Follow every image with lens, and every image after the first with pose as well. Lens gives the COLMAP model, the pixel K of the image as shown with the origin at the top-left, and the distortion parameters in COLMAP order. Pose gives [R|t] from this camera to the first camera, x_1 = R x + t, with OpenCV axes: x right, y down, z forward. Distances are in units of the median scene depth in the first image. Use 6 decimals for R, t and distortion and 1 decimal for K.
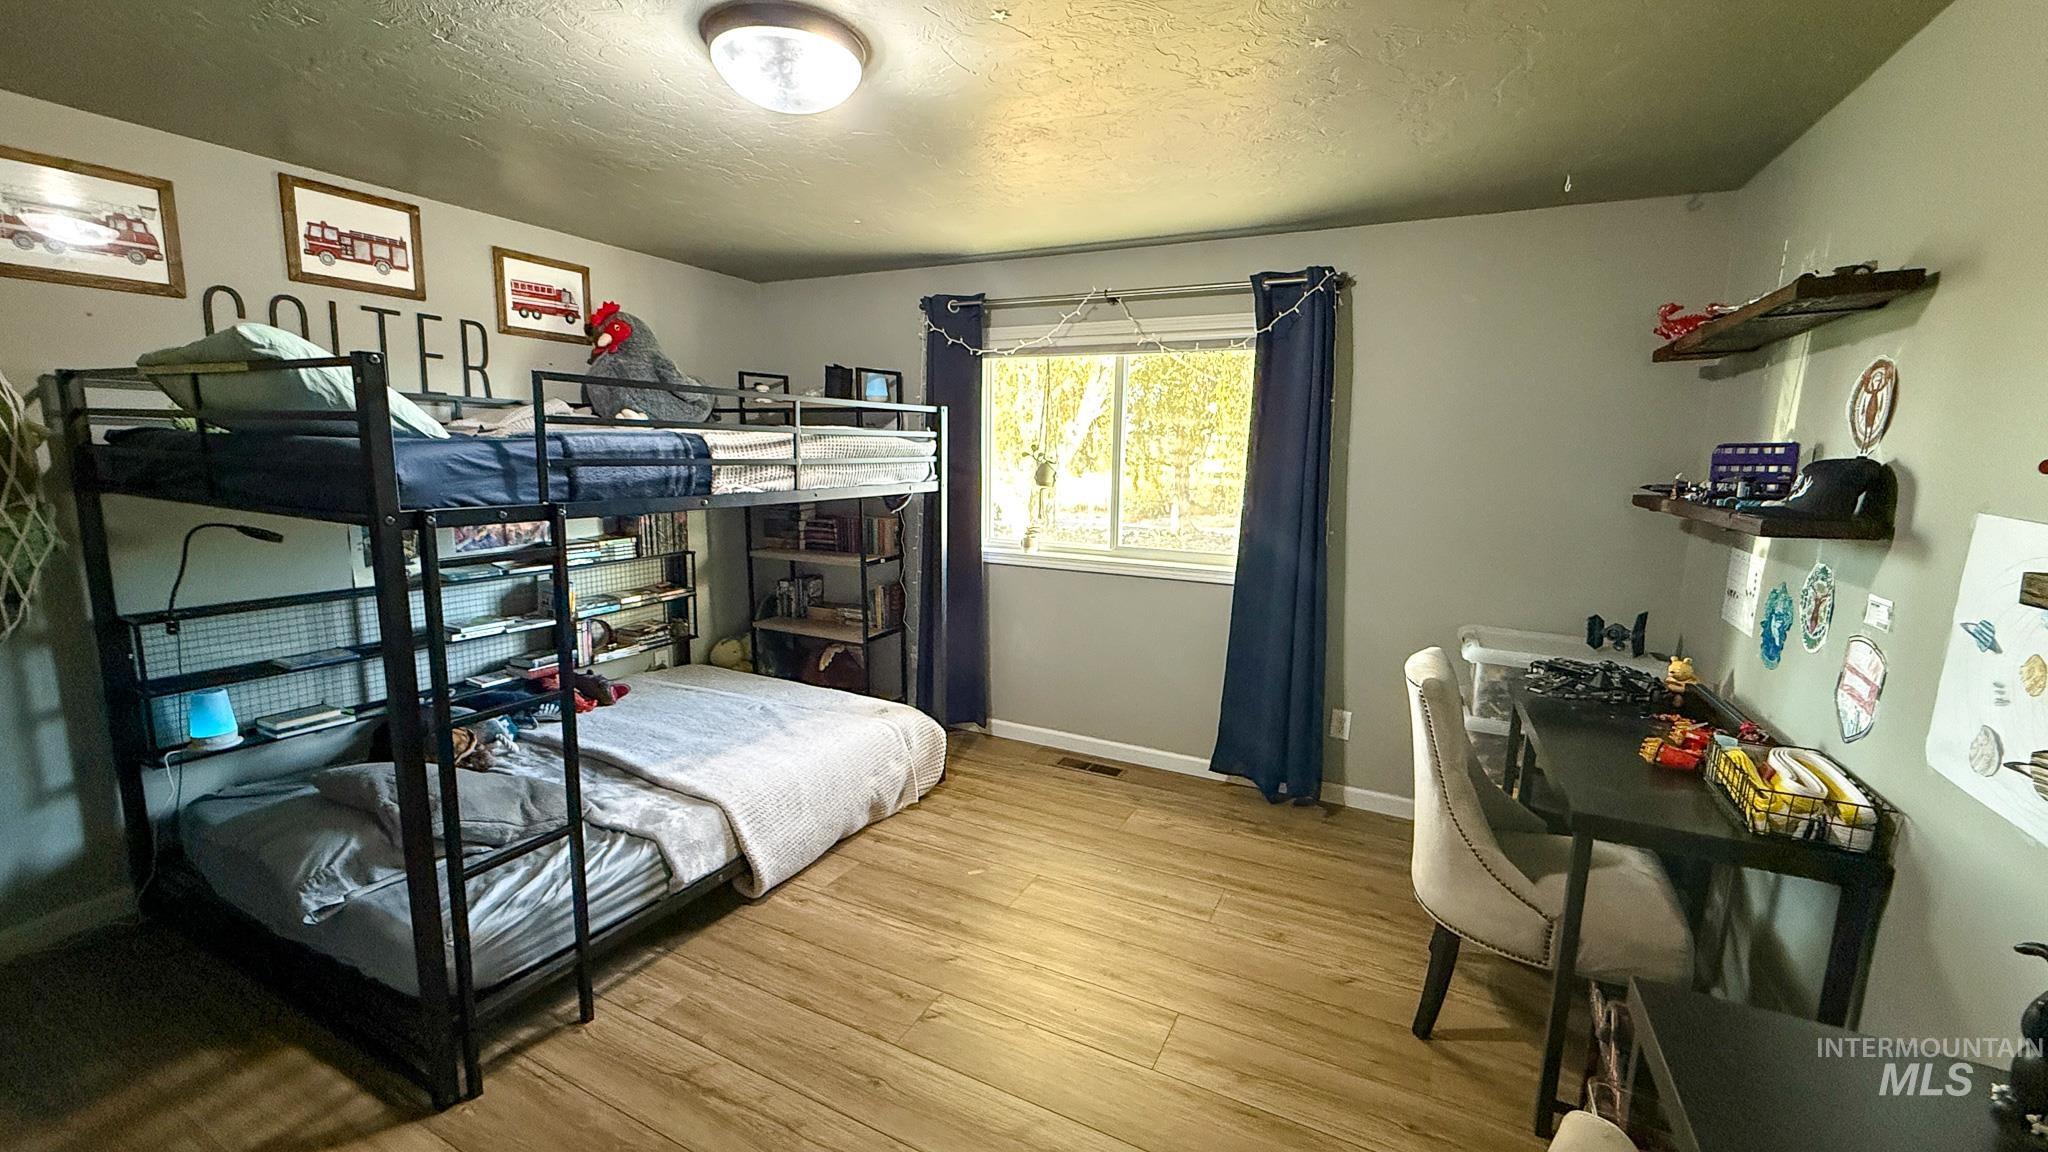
lens RADIAL K [[831.3, 0, 1024.0], [0, 831.3, 576.0], [0, 0, 1]] dist [-0.000421, -0.000272]
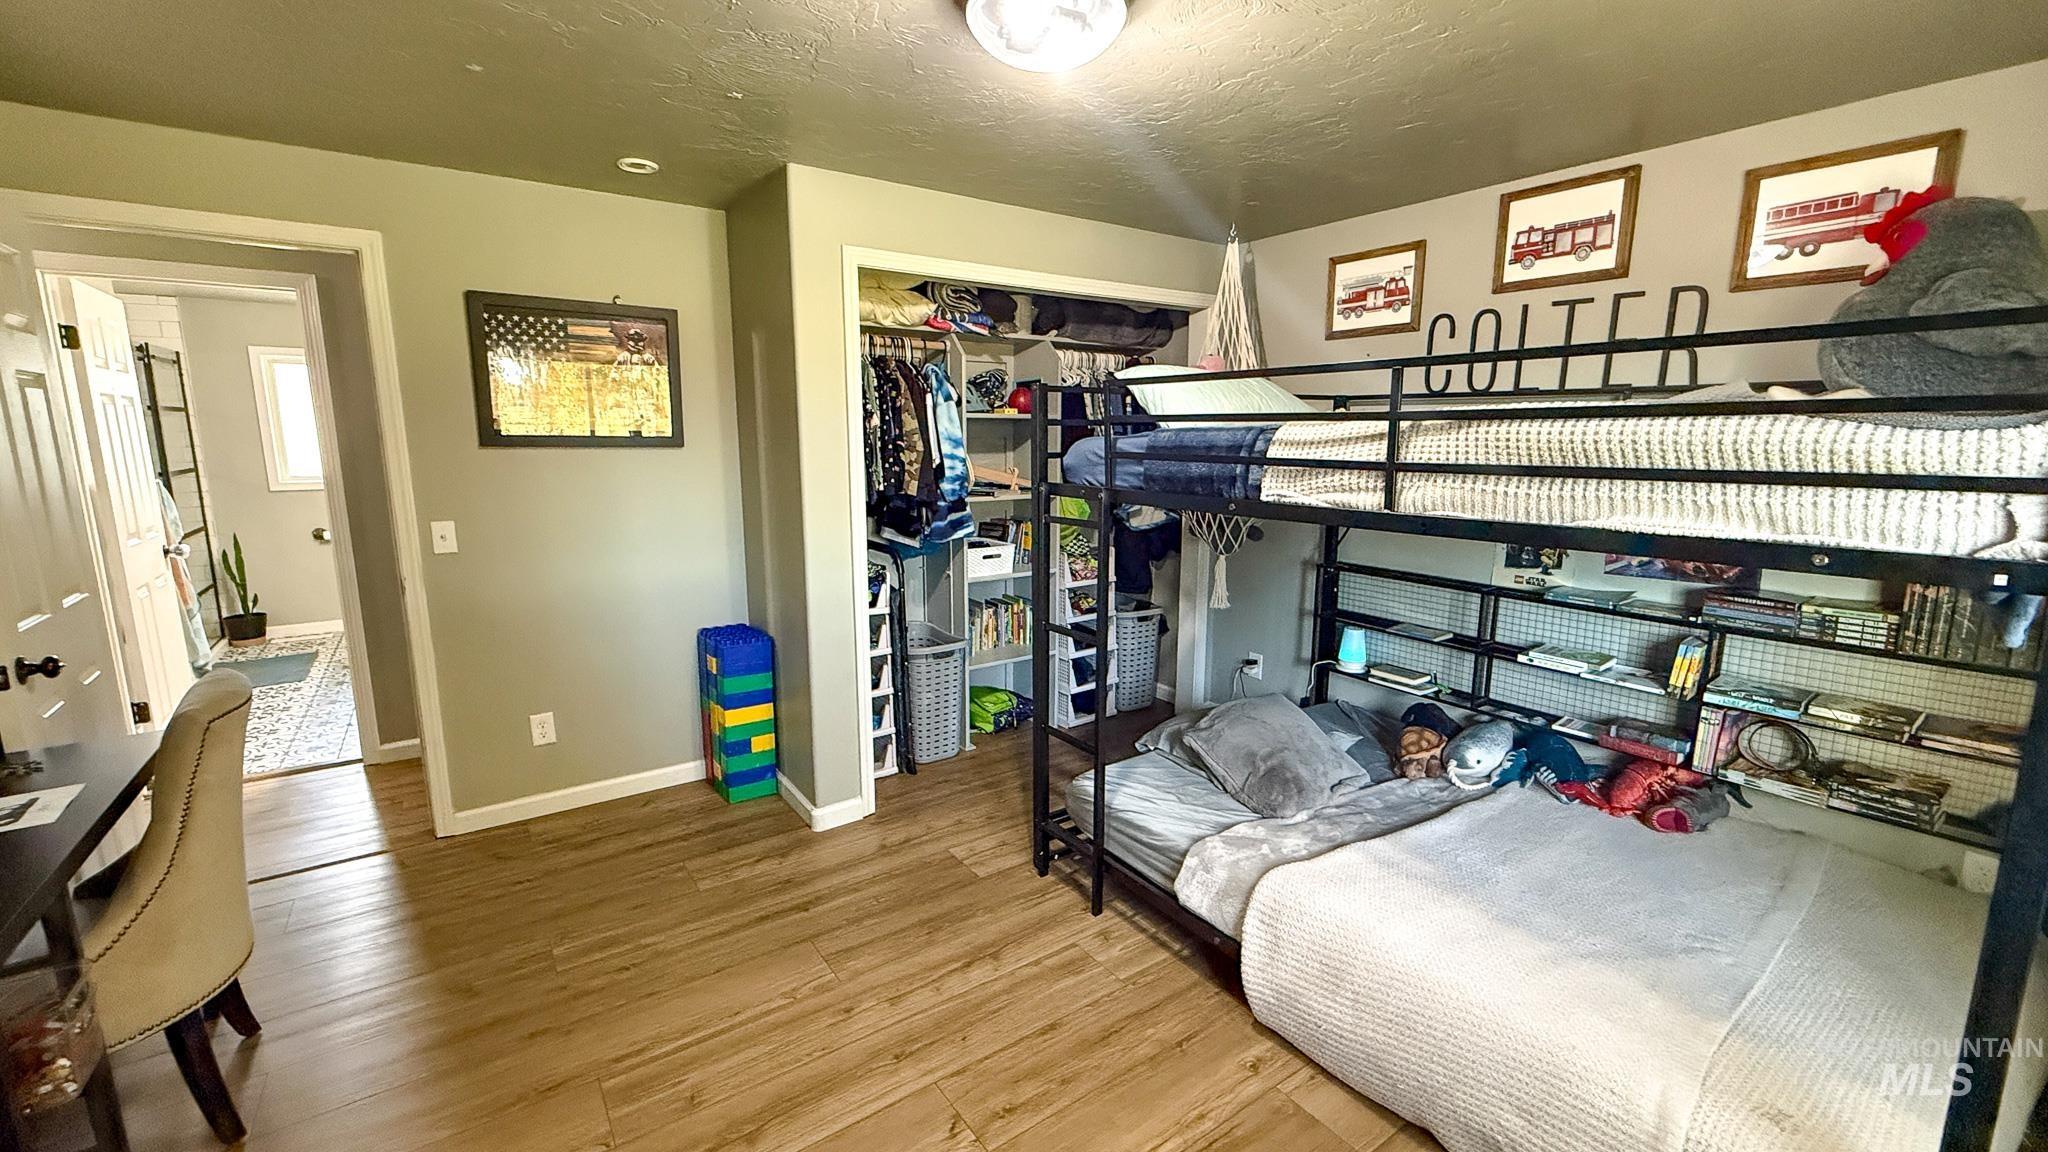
lens RADIAL K [[831.3, 0, 1024.0], [0, 831.3, 576.0], [0, 0, 1]] dist [-0.000421, -0.000272]
pose [[-0.483072, 0.128562, -0.866091, 0.388604], [-0.146946, 0.963228, 0.224941, -0.150379], [0.863162, 0.235931, -0.446417, 1.009759]]
